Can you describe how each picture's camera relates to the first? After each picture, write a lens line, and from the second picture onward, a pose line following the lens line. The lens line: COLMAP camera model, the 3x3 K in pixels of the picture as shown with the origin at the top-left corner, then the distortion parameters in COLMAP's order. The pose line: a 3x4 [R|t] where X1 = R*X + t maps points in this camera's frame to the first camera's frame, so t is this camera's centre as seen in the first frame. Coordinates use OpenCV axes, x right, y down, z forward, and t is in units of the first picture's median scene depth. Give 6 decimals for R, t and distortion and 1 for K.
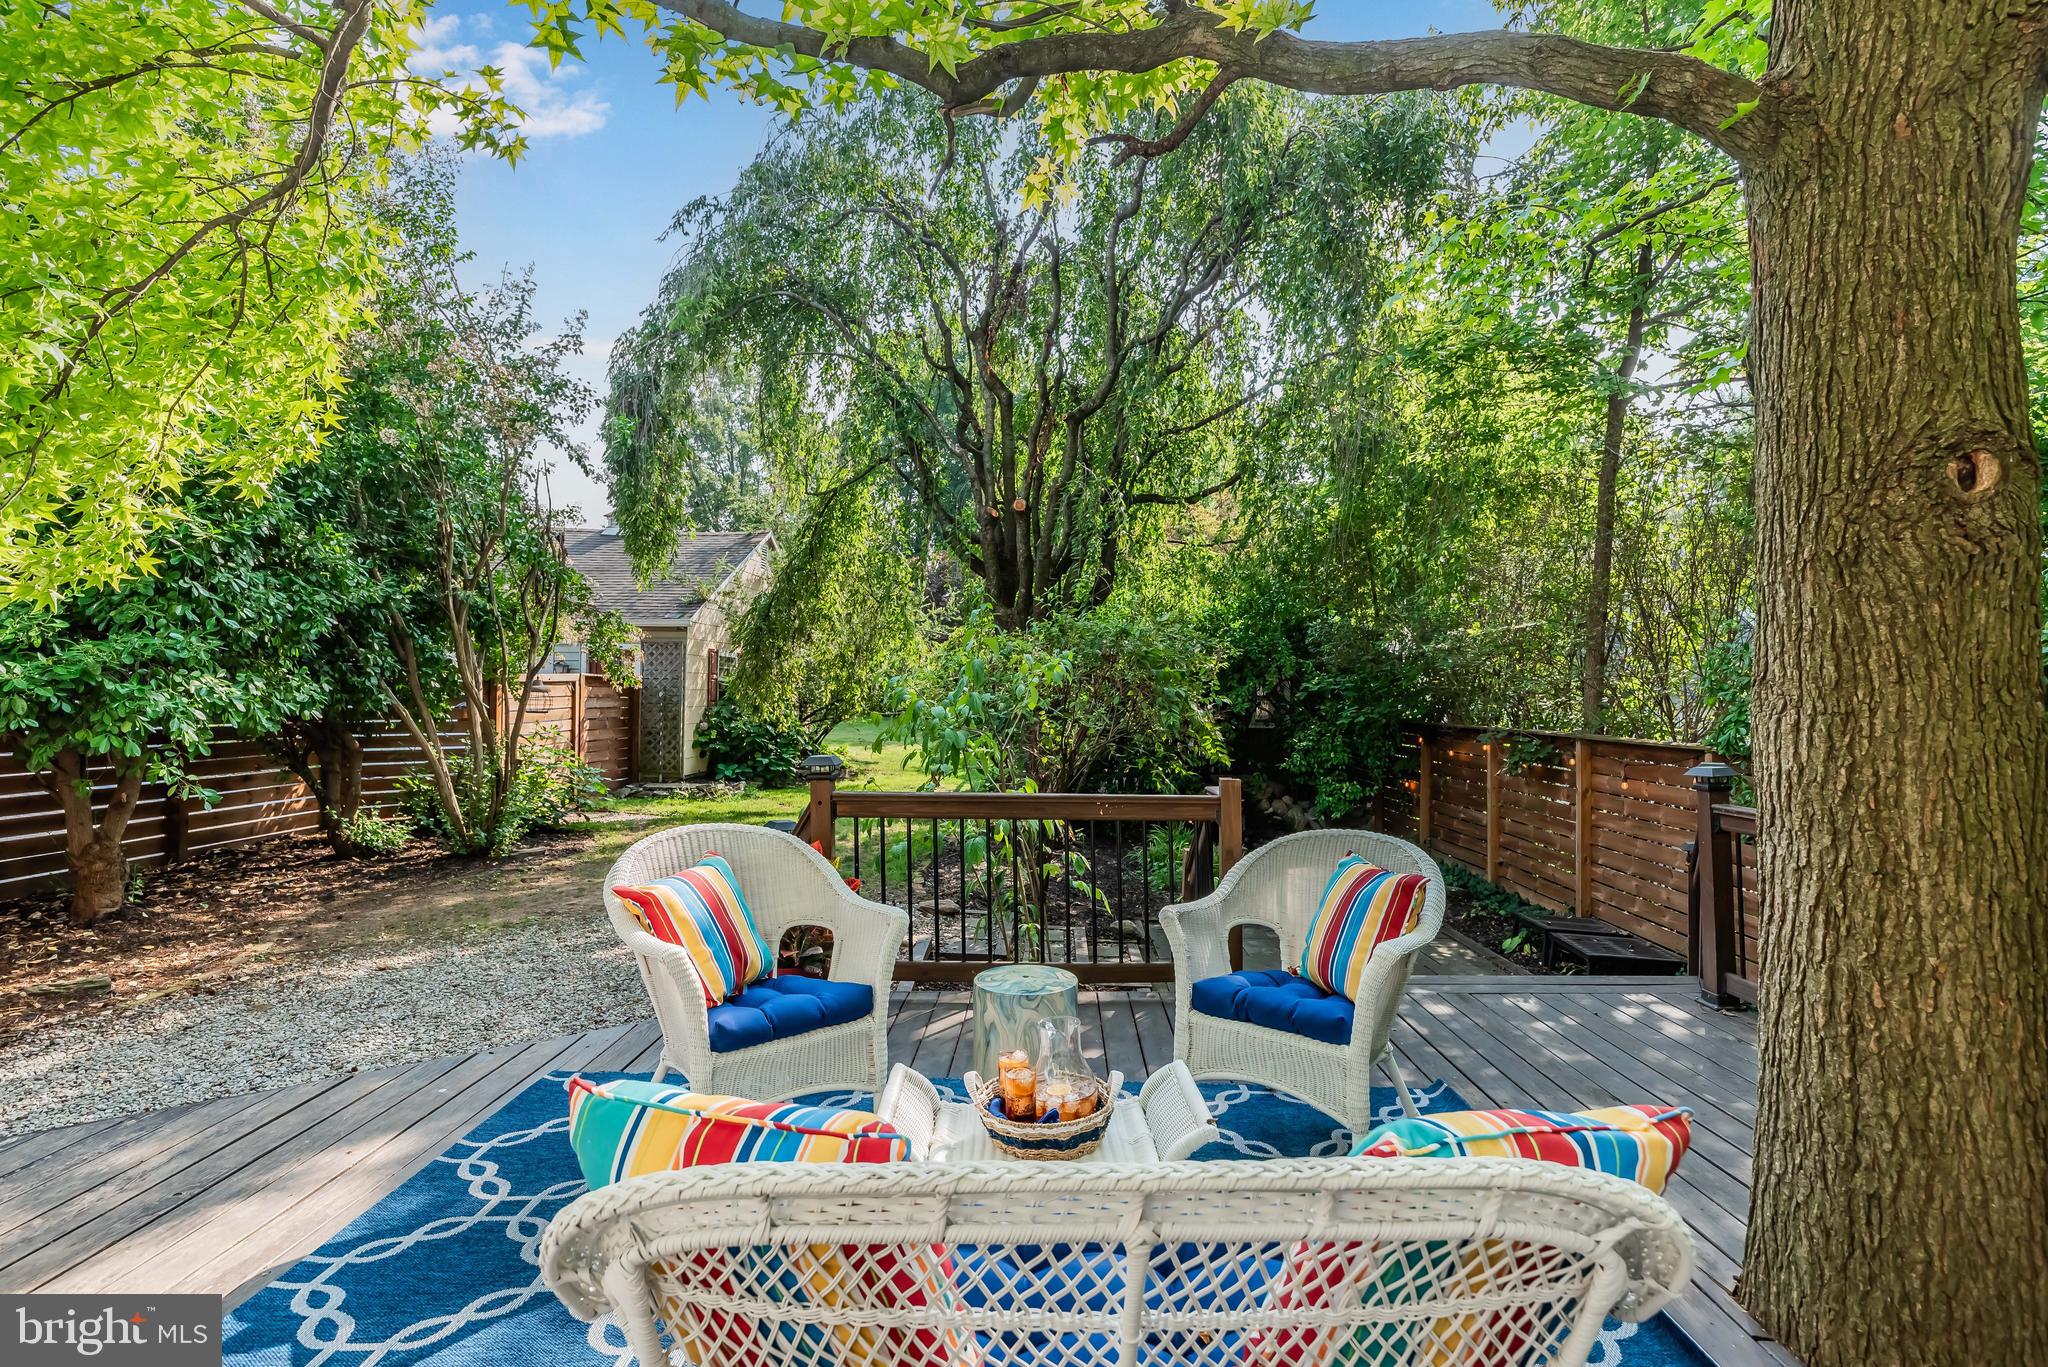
lens RADIAL K [[1006.5, 0, 1036.2], [0, 1006.5, 688.2], [0, 0, 1]] dist [-0.002139, 0.000014]
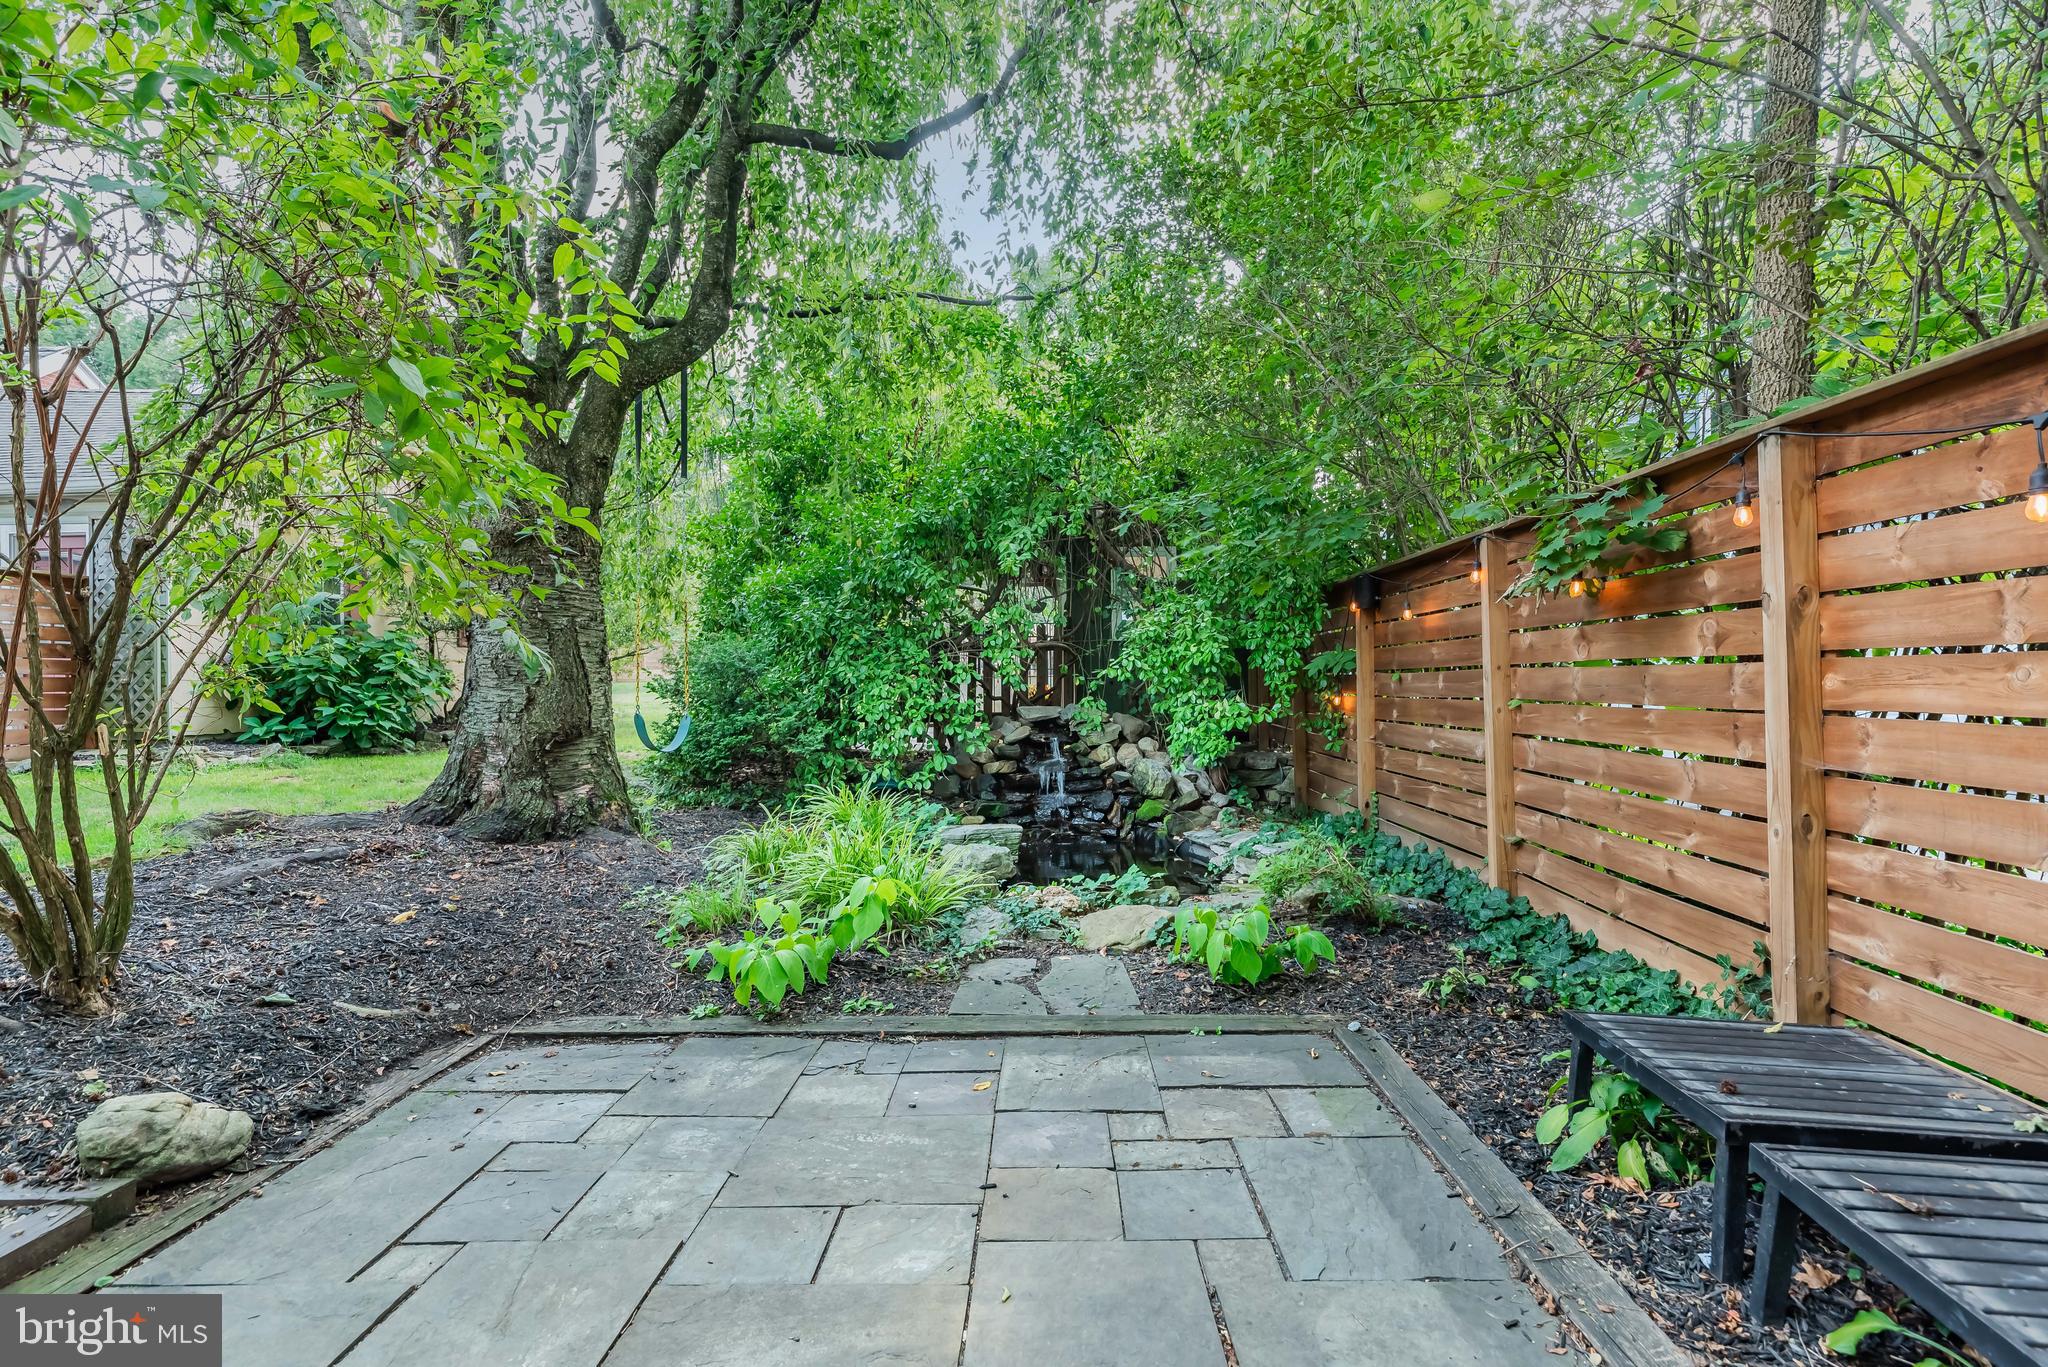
lens RADIAL K [[1006.5, 0, 1036.2], [0, 1006.5, 688.2], [0, 0, 1]] dist [-0.002139, 0.000014]
pose [[0.999557, -0.029129, -0.006146, 0.335130], [0.029182, 0.999535, 0.008791, 0.126106], [0.005887, -0.008966, 0.999942, 0.732993]]
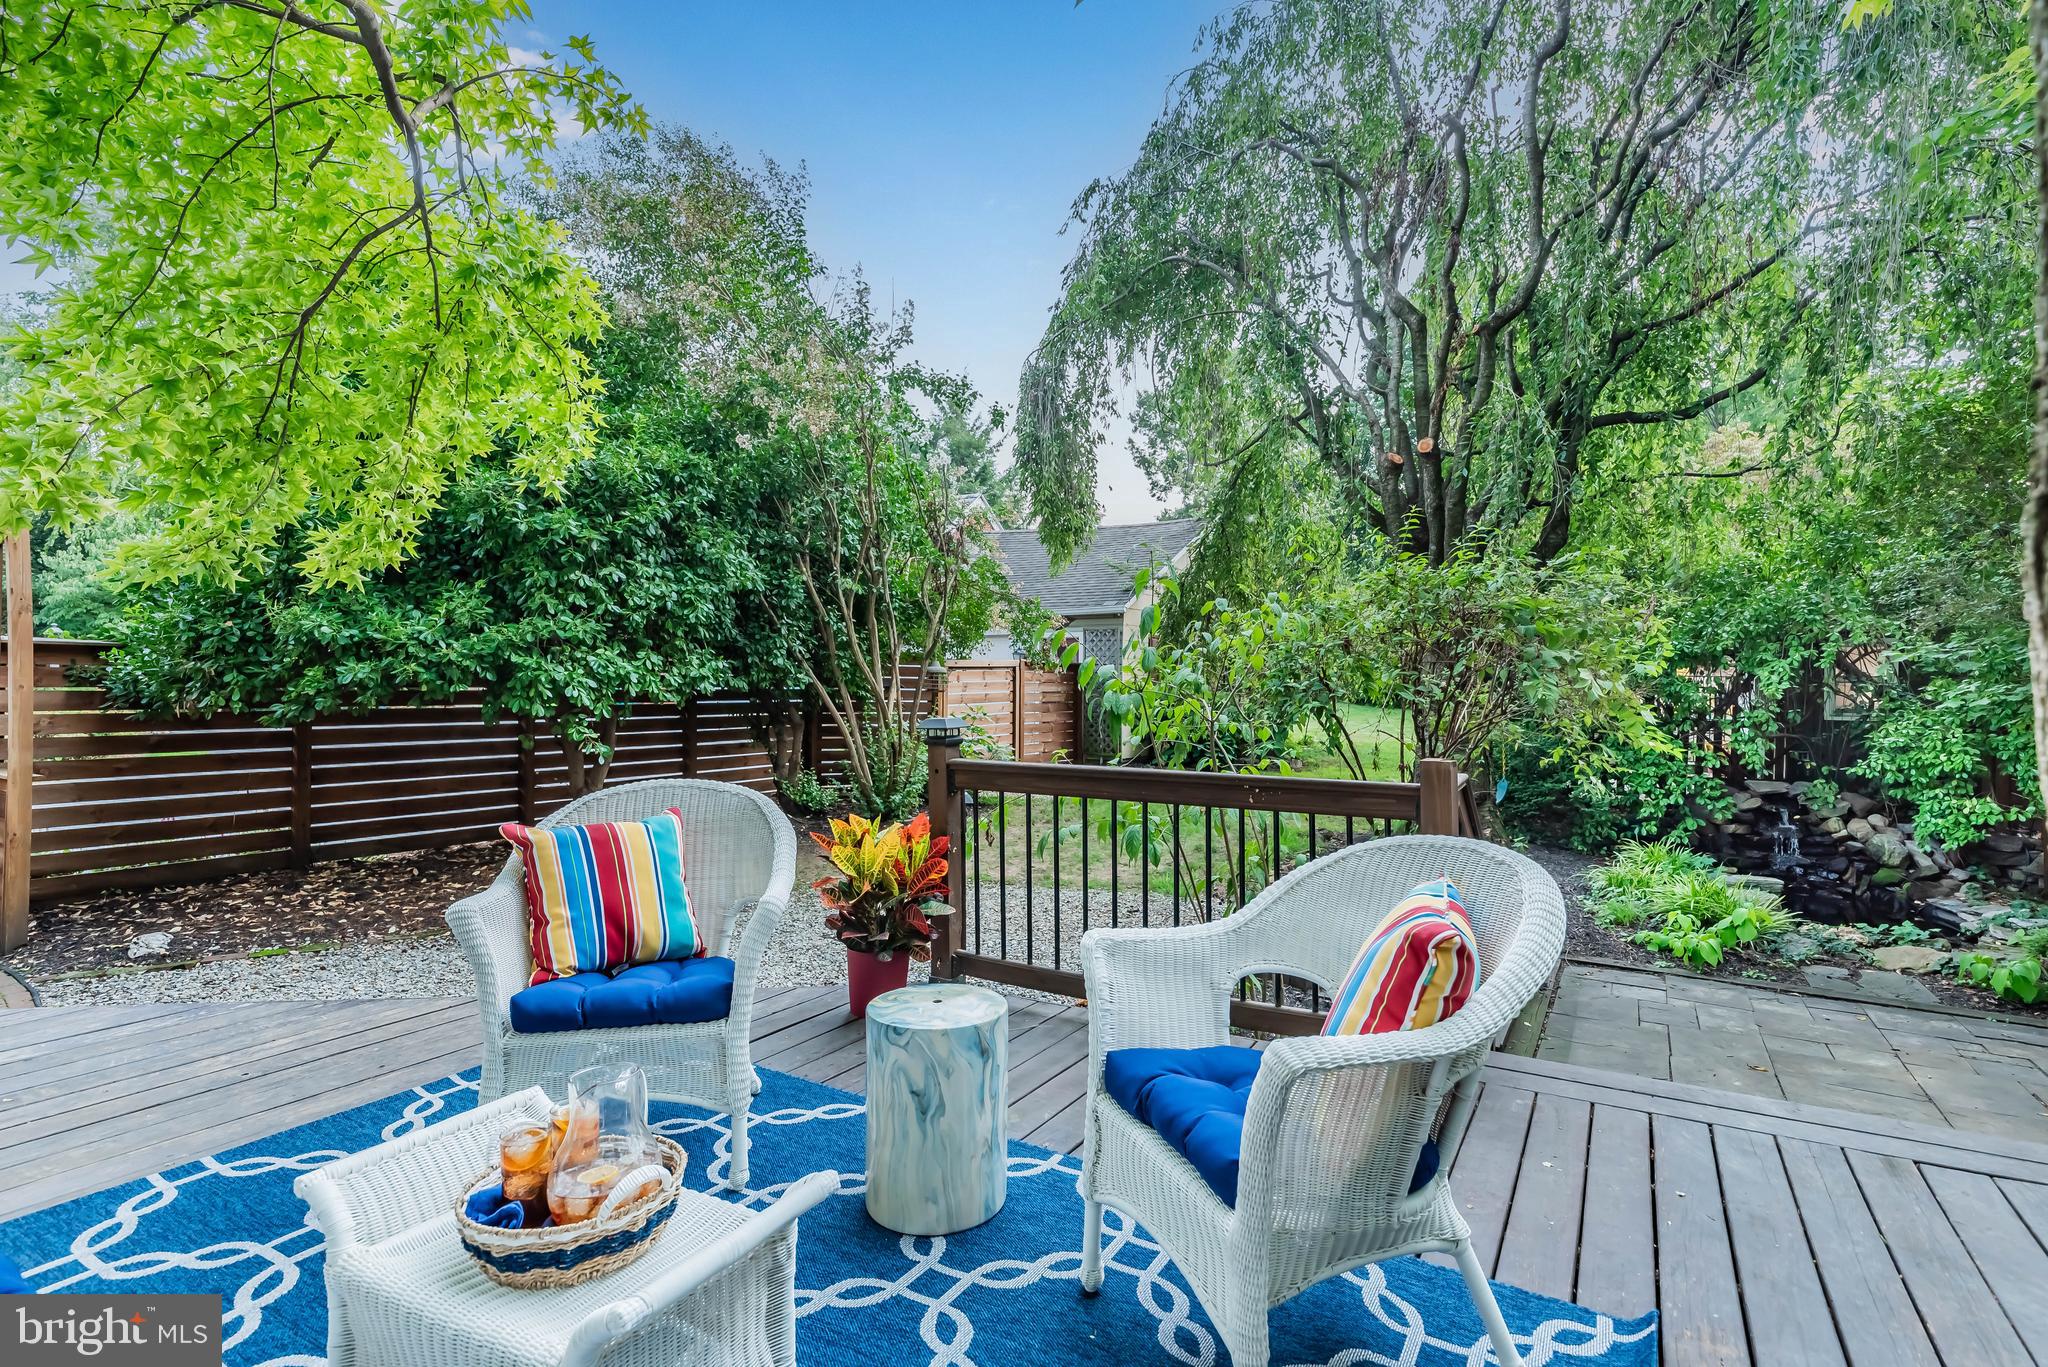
lens RADIAL K [[999.6, 0, 1024.0], [0, 999.6, 683.5], [0, 0, 1]] dist [0.000812, 0.000425]
pose [[0.861754, -0.004913, -0.507303, 0.157314], [0.005650, 0.999984, -0.000086, 0.019375], [0.507296, -0.002792, 0.861768, 0.147971]]
